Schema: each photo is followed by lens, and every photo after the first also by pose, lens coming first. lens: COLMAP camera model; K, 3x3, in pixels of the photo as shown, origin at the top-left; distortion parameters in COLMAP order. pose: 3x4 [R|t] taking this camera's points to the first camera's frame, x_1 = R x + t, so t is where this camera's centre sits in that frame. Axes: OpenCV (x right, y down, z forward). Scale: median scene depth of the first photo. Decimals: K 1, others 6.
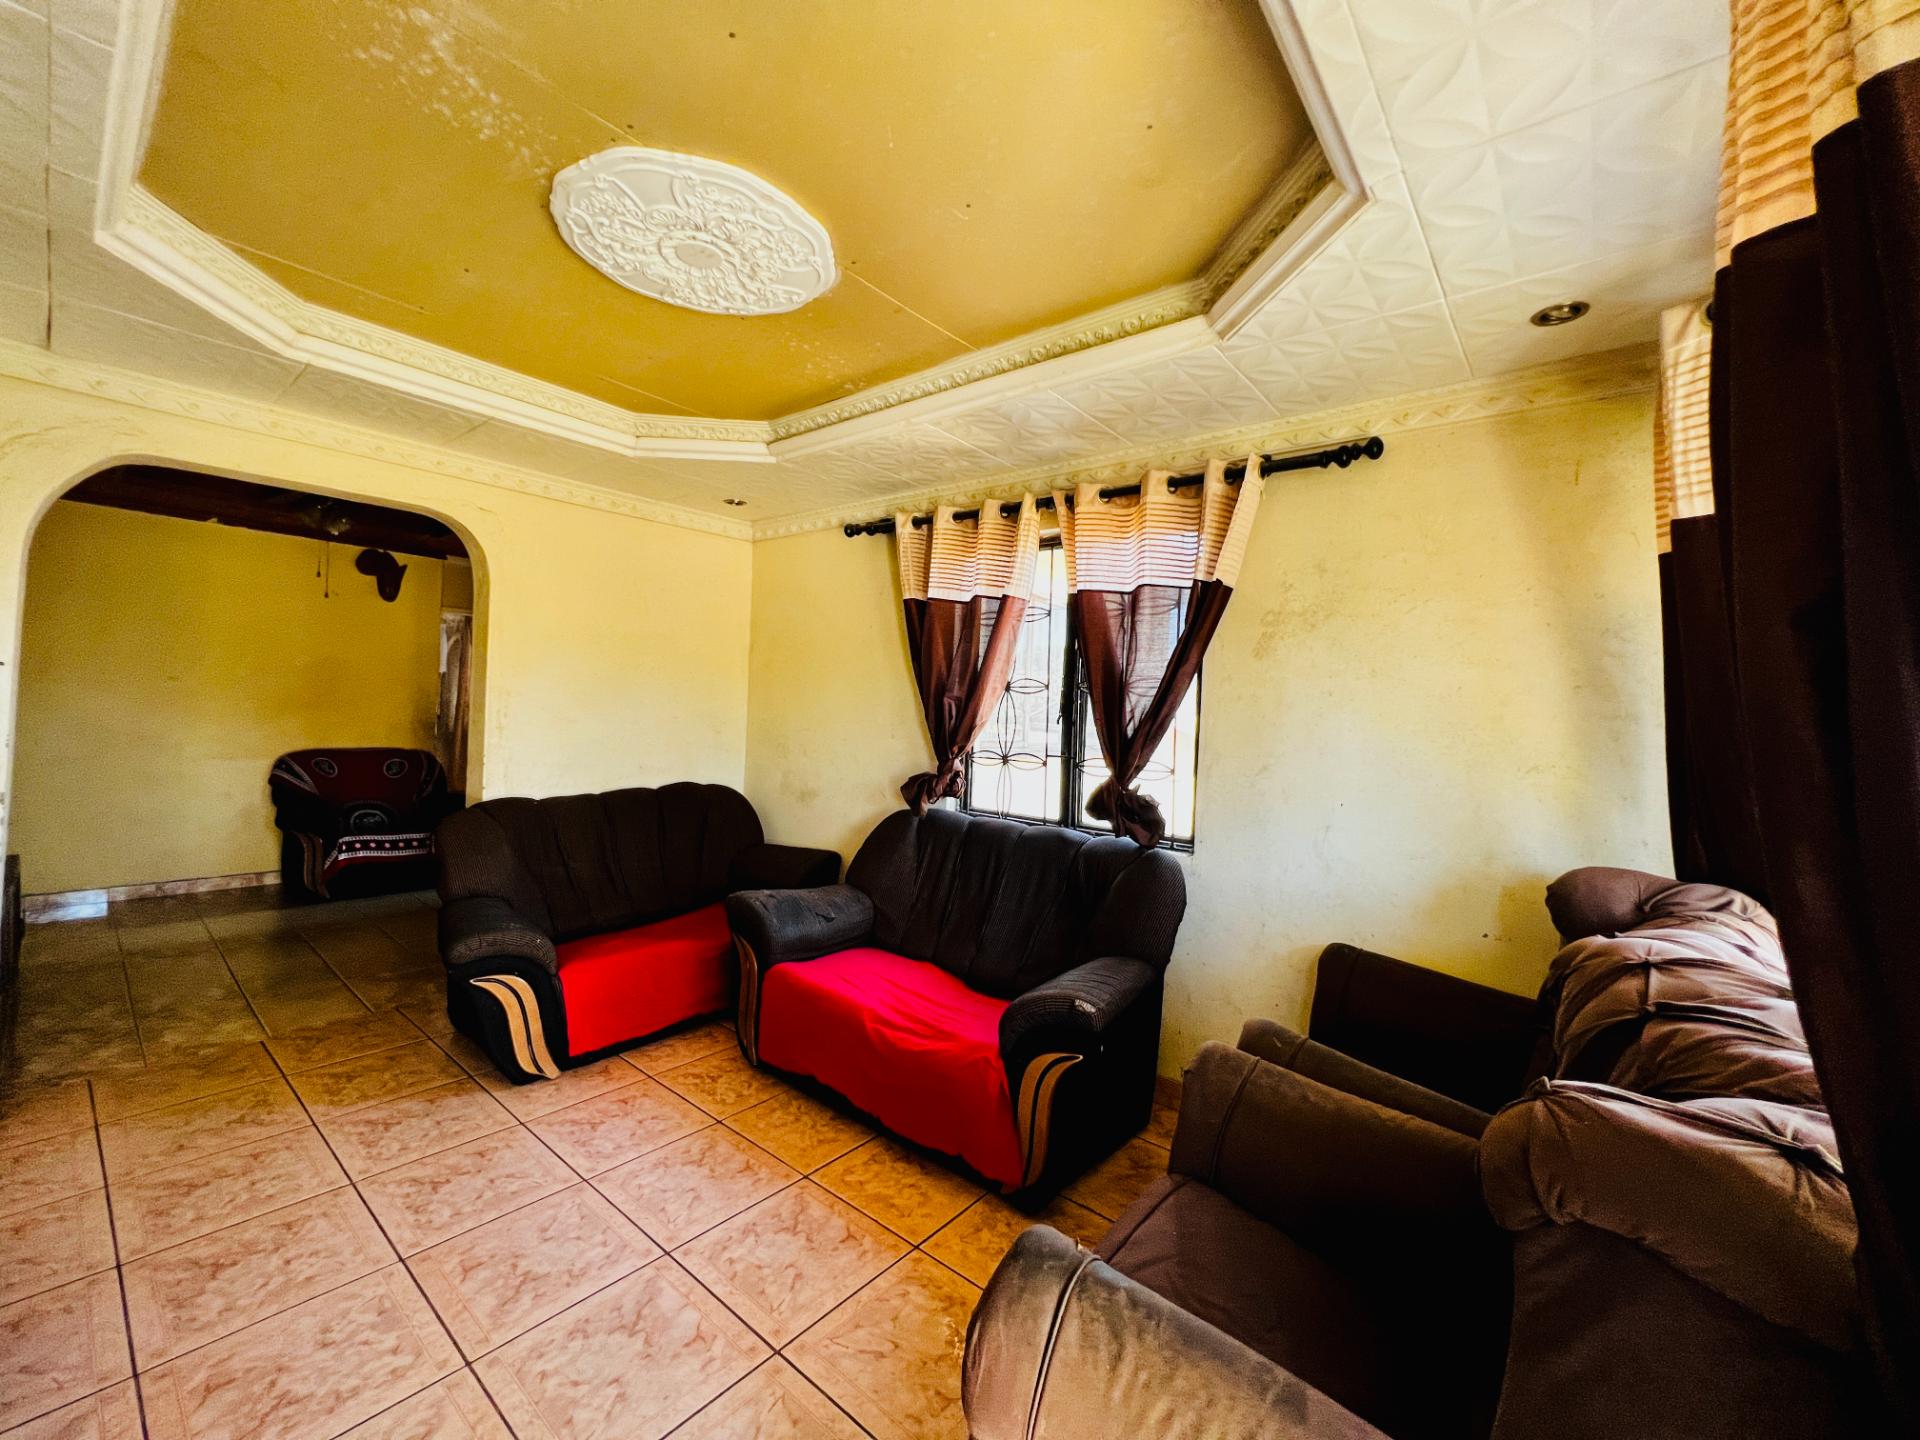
lens RADIAL K [[766.6, 0, 958.6], [0, 766.6, 715.0], [0, 0, 1]] dist [-0.003507, 0.000576]
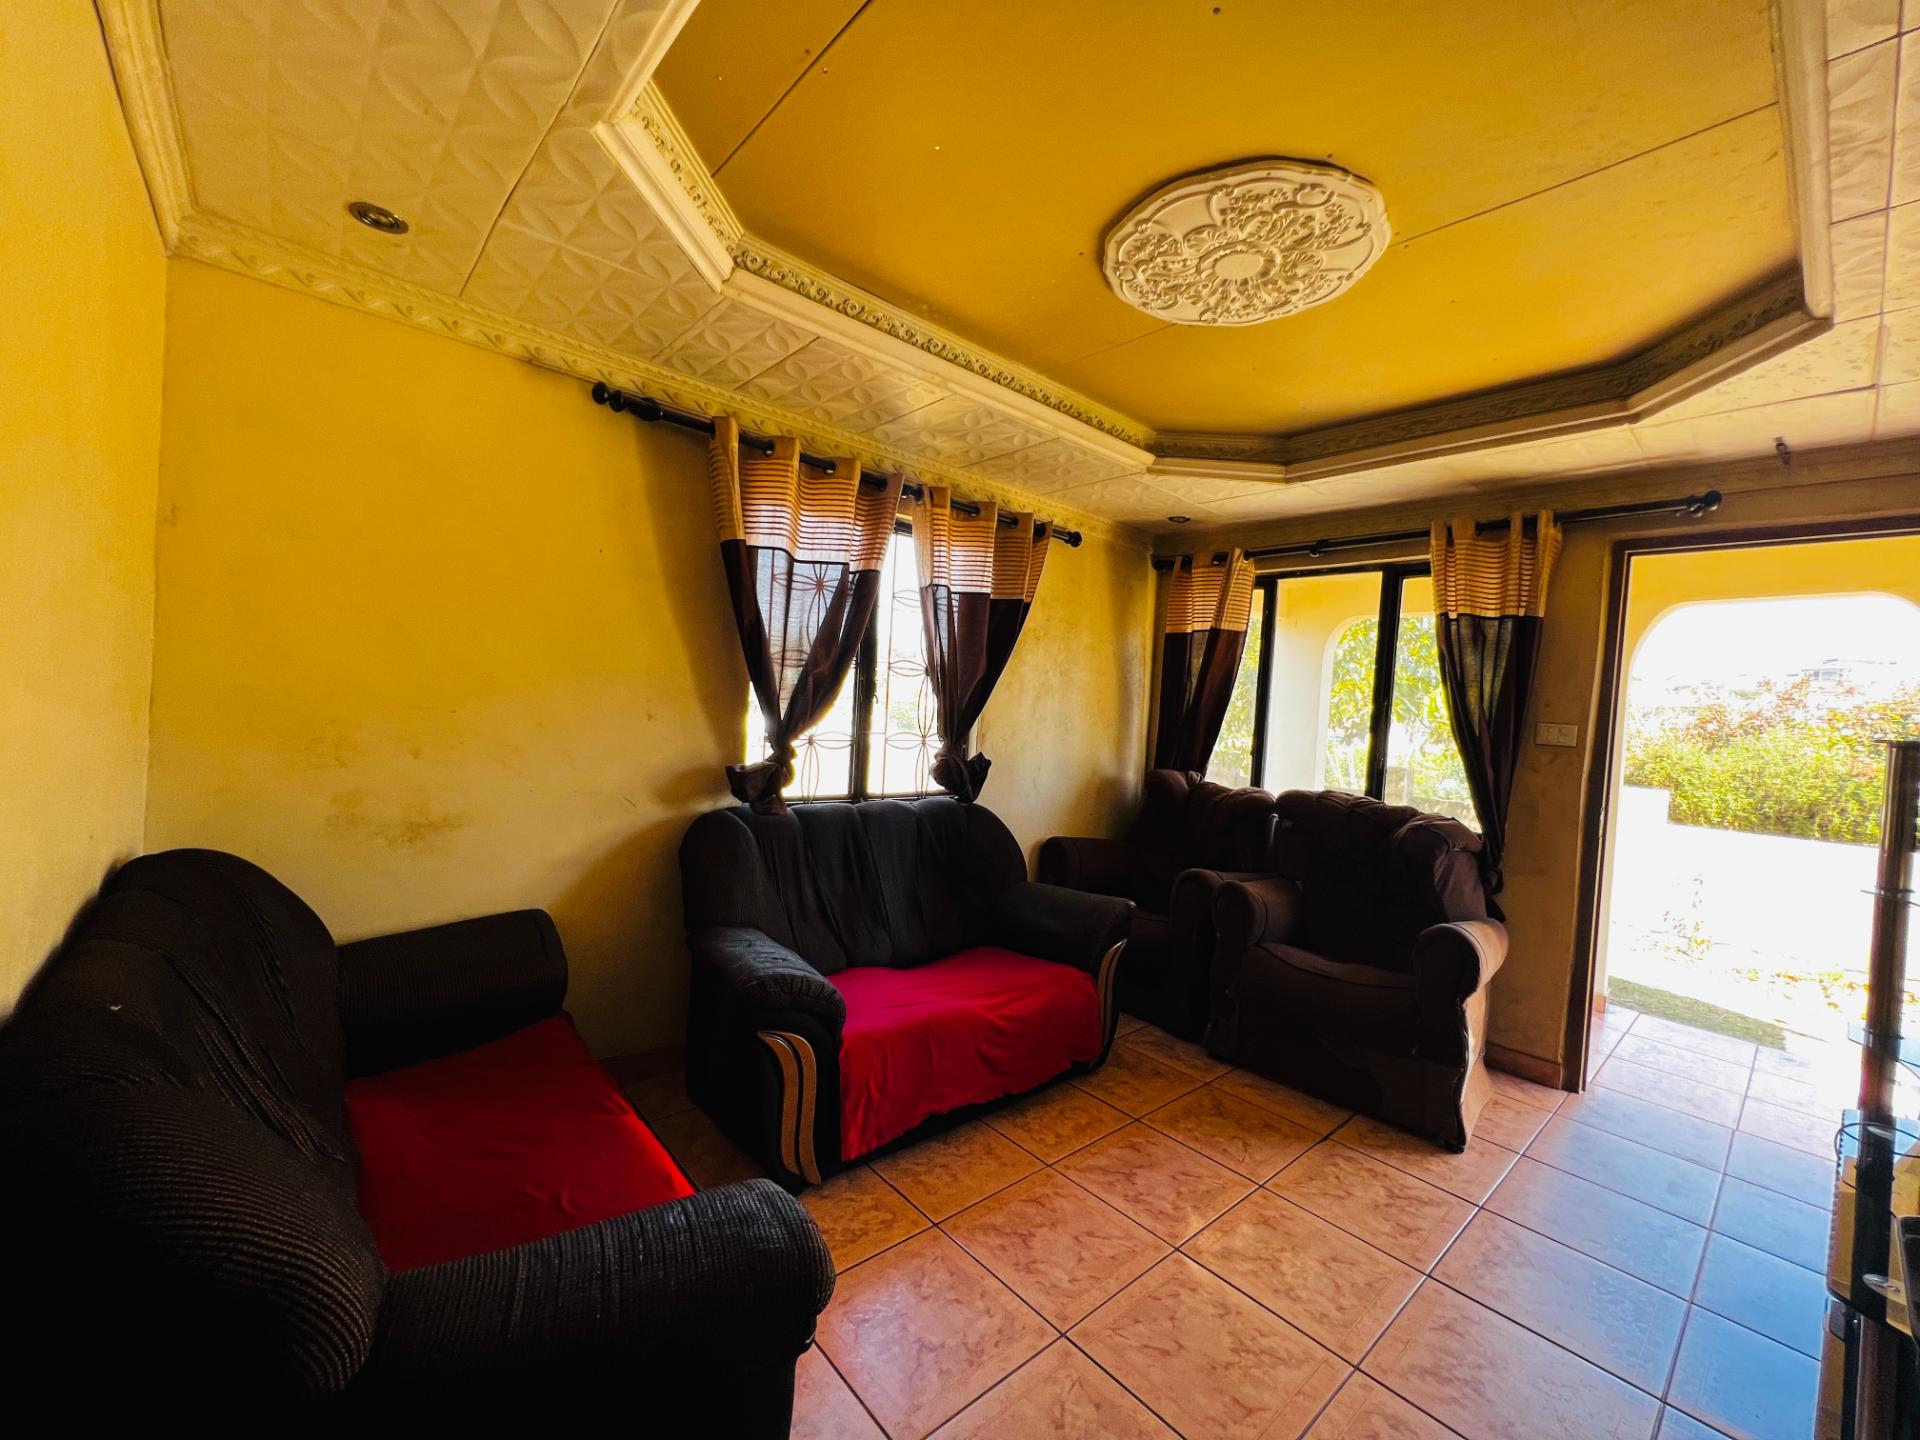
lens RADIAL K [[766.6, 0, 958.6], [0, 766.6, 715.0], [0, 0, 1]] dist [-0.003507, 0.000576]
pose [[0.168122, -0.045024, 0.984737, -1.136458], [-0.052389, 0.997137, 0.054535, -0.042400], [-0.984373, -0.060758, 0.165282, 0.936370]]
